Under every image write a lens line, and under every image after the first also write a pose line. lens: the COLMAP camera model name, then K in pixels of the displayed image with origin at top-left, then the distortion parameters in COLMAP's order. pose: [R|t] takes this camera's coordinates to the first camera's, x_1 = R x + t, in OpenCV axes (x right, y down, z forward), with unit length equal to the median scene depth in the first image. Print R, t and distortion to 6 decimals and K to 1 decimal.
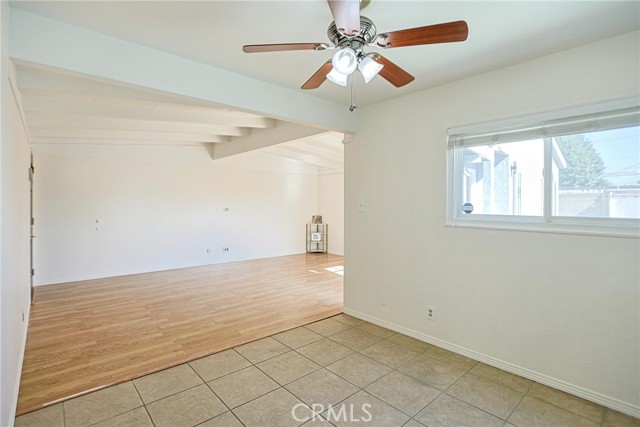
lens RADIAL K [[312.7, 0, 318.8], [0, 312.7, 208.8], [0, 0, 1]] dist [-0.049099, 0.018444]
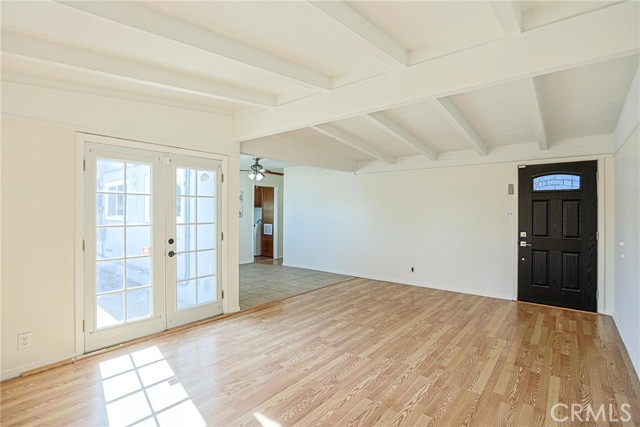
lens RADIAL K [[312.7, 0, 318.8], [0, 312.7, 208.8], [0, 0, 1]] dist [-0.049099, 0.018444]
pose [[-0.987746, -0.002538, -0.156047, -0.027207], [-0.004738, 0.999895, 0.013730, -0.047845], [0.155996, 0.014301, -0.987654, 2.074819]]
